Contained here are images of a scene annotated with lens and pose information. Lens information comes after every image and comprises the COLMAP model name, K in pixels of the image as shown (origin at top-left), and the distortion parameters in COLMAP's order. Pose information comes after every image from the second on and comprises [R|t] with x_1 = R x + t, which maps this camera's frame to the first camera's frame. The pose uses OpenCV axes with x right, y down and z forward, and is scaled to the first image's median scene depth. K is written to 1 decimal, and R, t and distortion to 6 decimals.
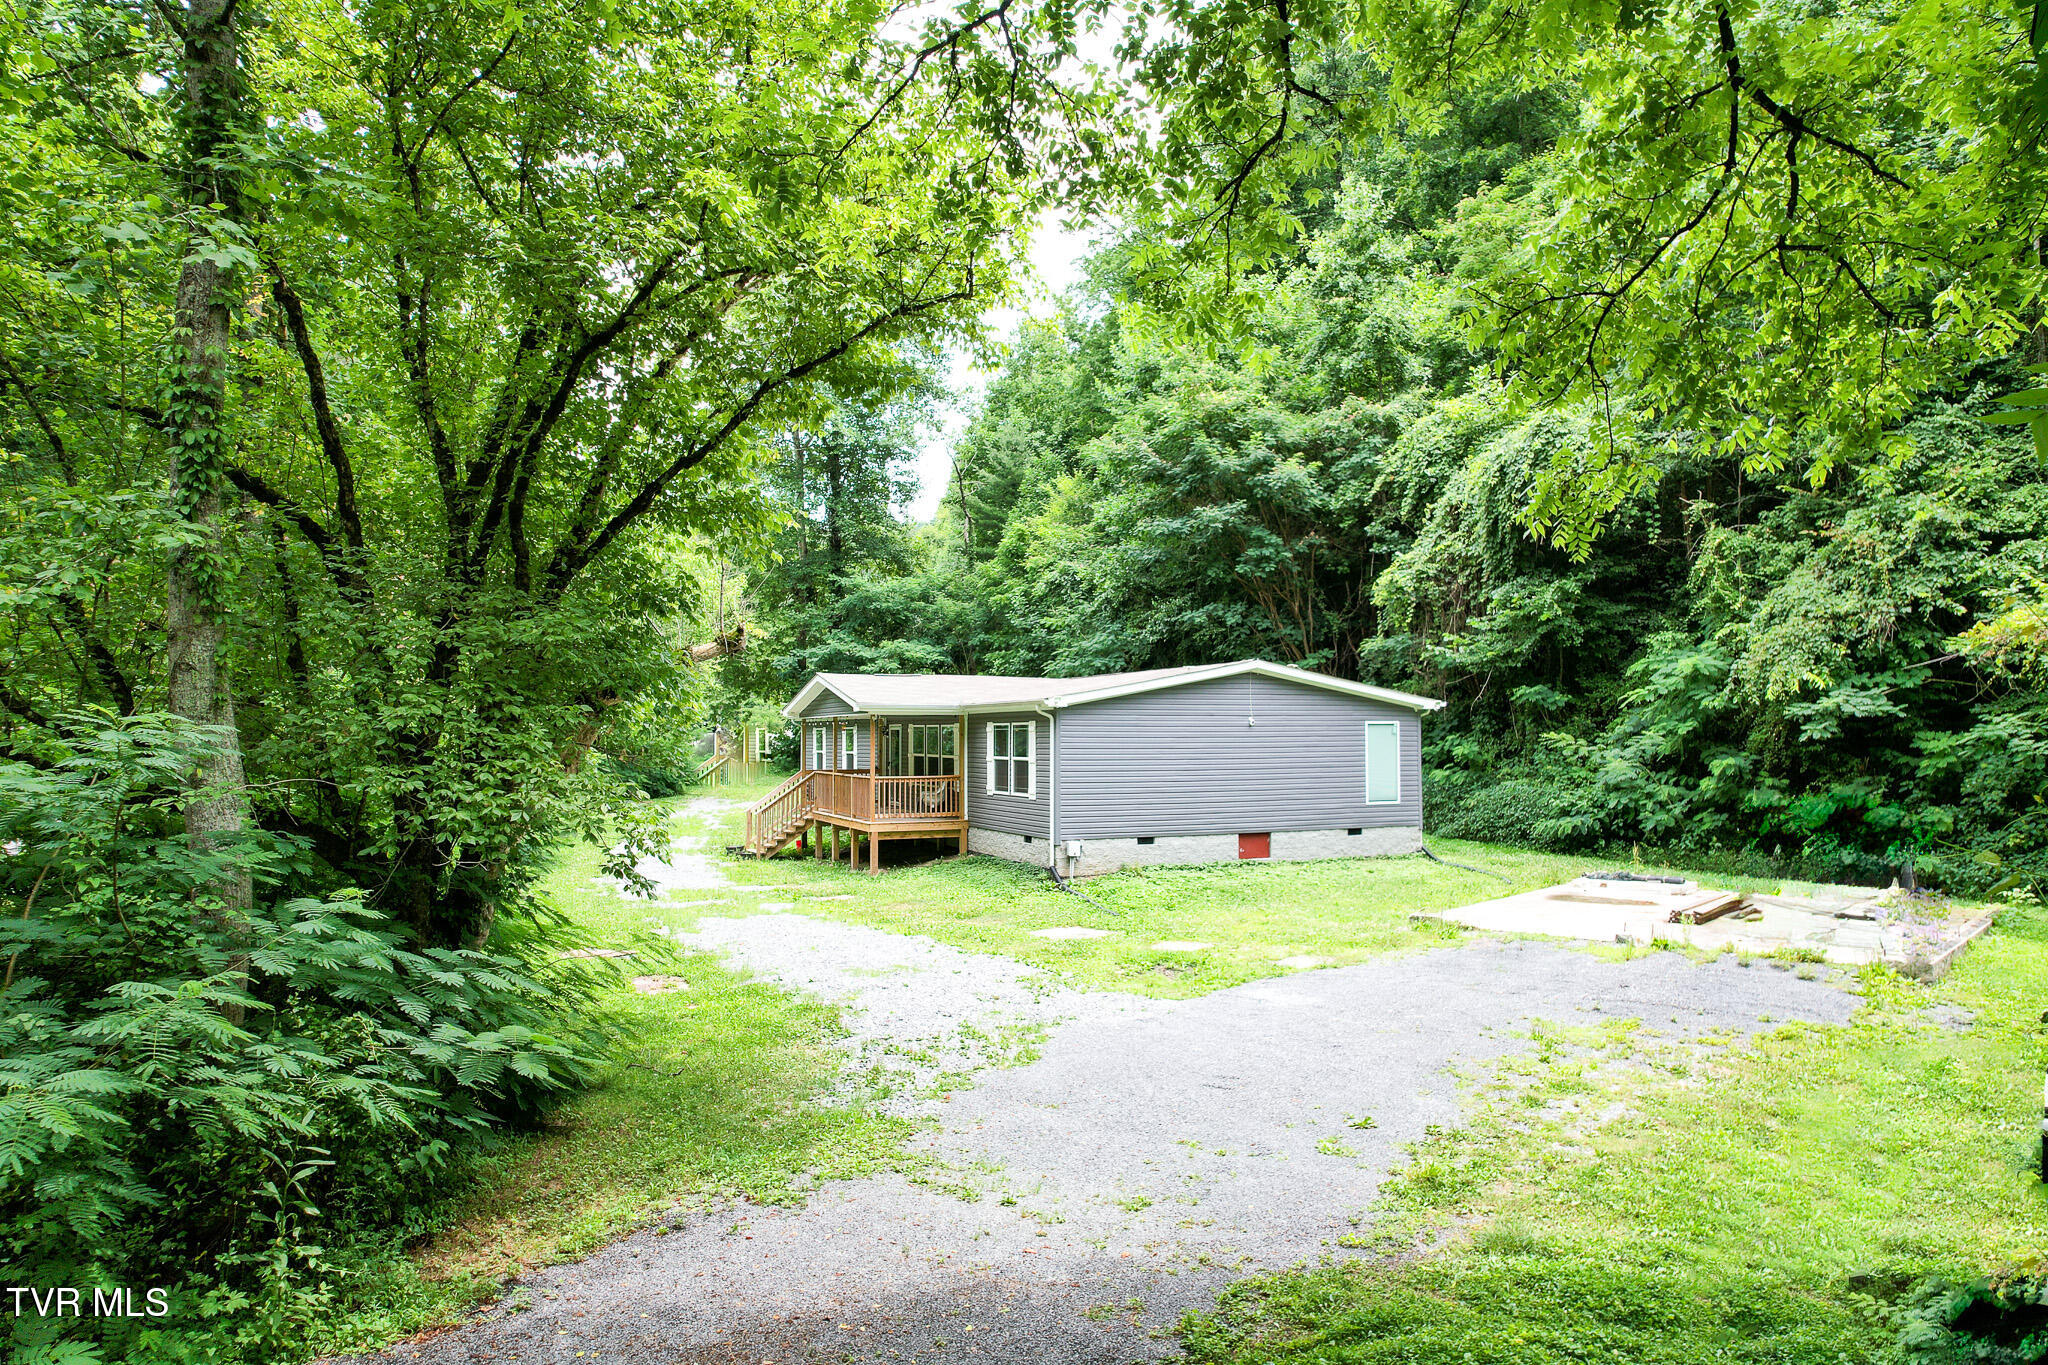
lens RADIAL K [[1309.6, 0, 1028.2], [0, 1309.6, 697.4], [0, 0, 1]] dist [-0.071027, 0.062795]
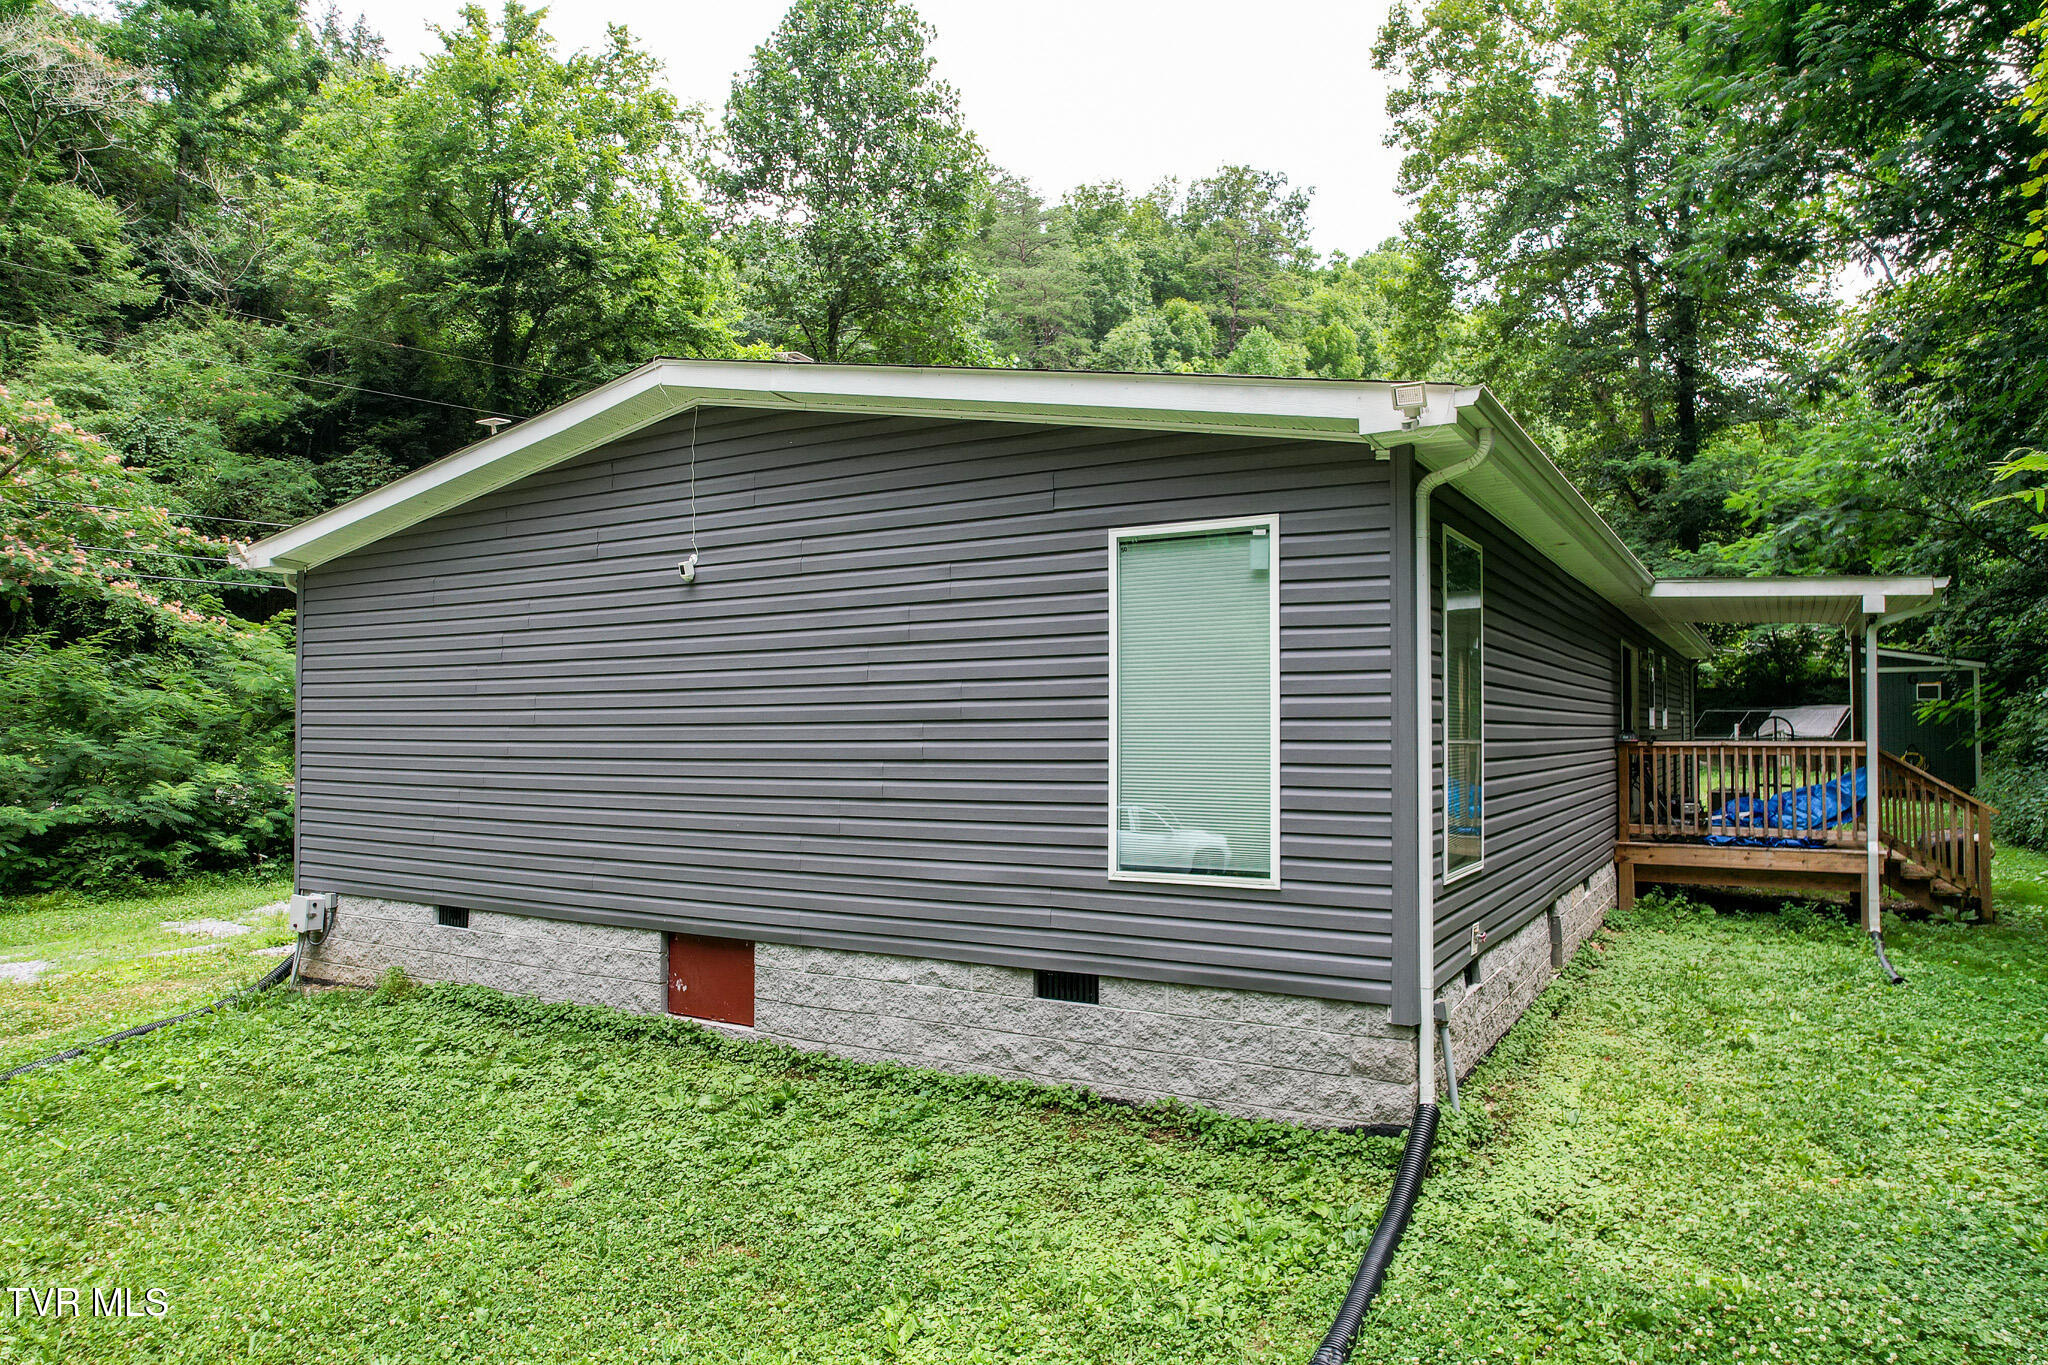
lens RADIAL K [[1309.6, 0, 1025.2], [0, 1309.6, 690.0], [0, 0, 1]] dist [-0.071027, 0.062795]
pose [[0.583511, -0.021368, -0.811824, 0.353443], [0.025697, 0.999639, -0.007841, 0.038902], [0.811699, -0.016286, 0.583849, 0.675318]]
